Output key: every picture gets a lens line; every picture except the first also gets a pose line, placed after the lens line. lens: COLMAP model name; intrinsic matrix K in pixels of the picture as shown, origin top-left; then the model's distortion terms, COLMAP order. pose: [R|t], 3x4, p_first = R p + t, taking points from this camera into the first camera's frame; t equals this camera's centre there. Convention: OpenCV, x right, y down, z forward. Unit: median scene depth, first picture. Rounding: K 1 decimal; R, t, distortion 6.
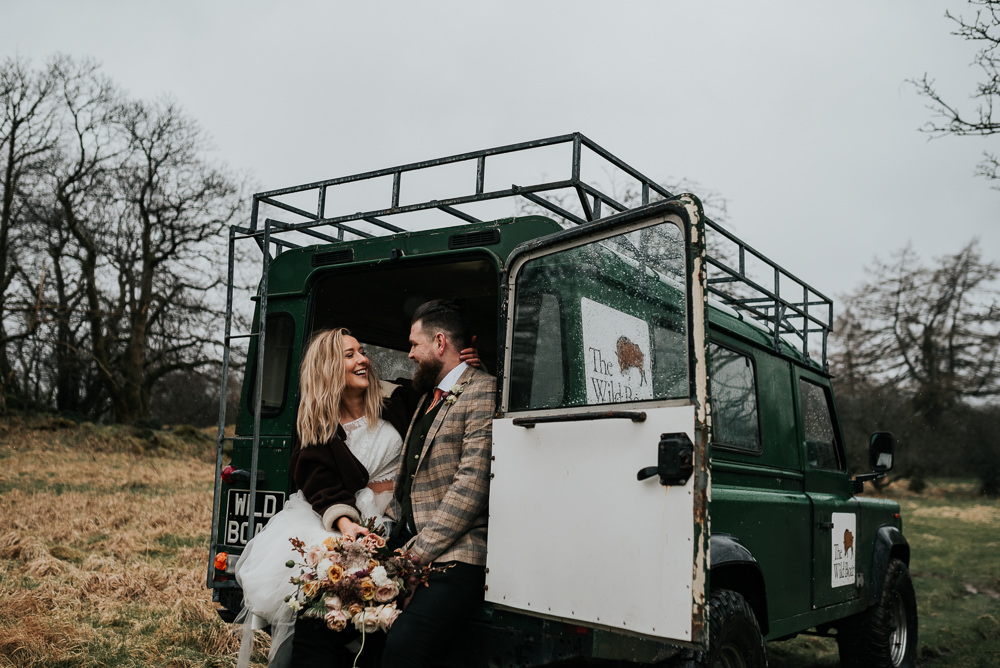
lens RADIAL K [[1036.3, 0, 502.7], [0, 1036.3, 353.7], [0, 0, 1]] dist [-0.009081, 0.015244]
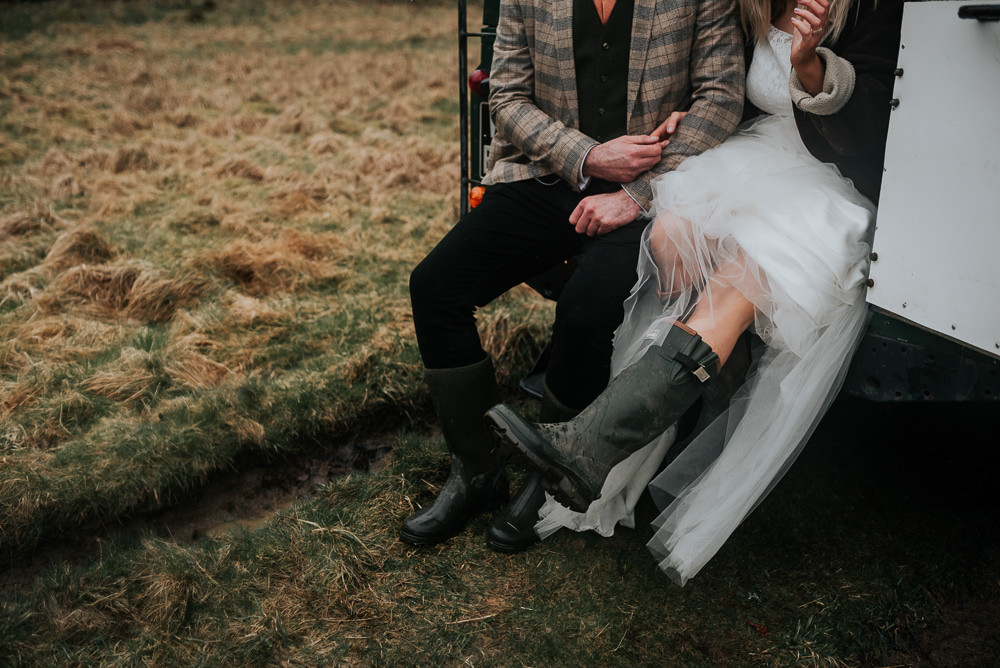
lens RADIAL K [[992.3, 0, 500.0], [0, 992.3, 334.0], [0, 0, 1]] dist [-0.010875, 0.013769]
pose [[0.964470, 0.041798, -0.260867, -0.059455], [0.071398, 0.909428, 0.409688, -0.008969], [0.254364, -0.413756, 0.874131, 0.319143]]
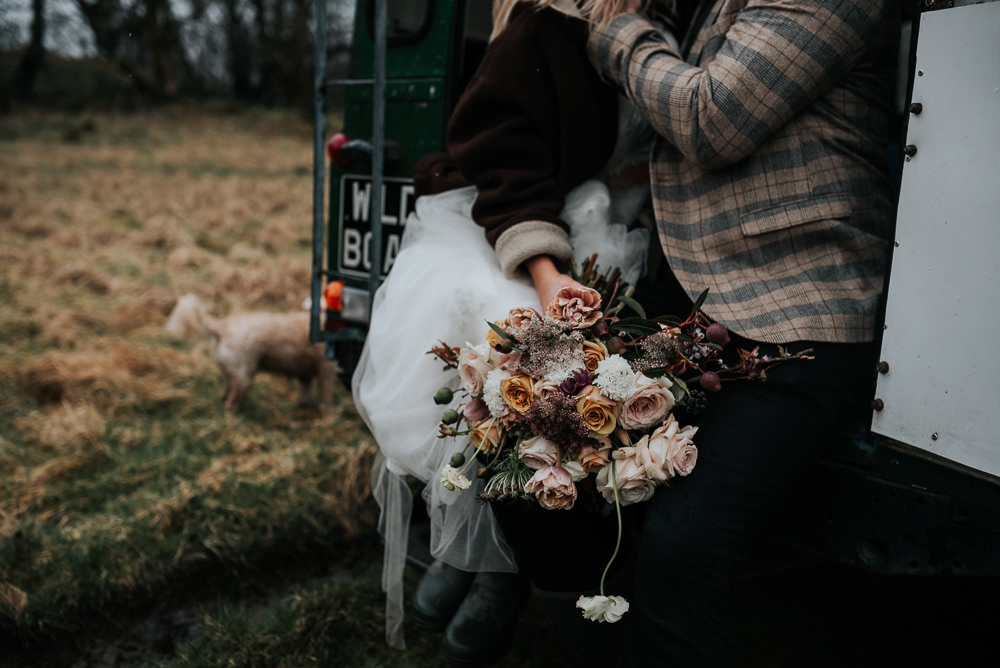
lens RADIAL K [[992.3, 0, 500.0], [0, 992.3, 334.0], [0, 0, 1]] dist [-0.010875, 0.013769]
pose [[0.987804, 0.035616, -0.151572, -0.089830], [0.008803, 0.959154, 0.282748, 0.060227], [0.155451, -0.280634, 0.947143, 0.465282]]
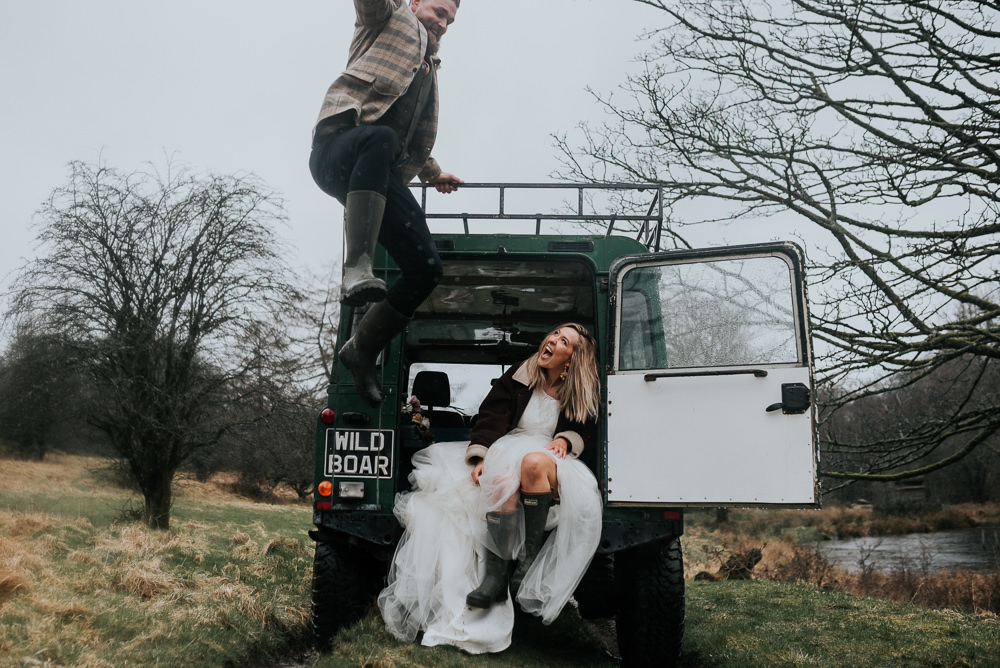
lens RADIAL K [[1092.3, 0, 500.0], [0, 1092.3, 334.0], [0, 0, 1]] dist [-0.077939, -0.000268]
pose [[0.861994, 0.069025, 0.502197, -0.737718], [-0.058102, 0.997610, -0.037388, 0.058427], [-0.503577, 0.003050, 0.863945, -0.184008]]
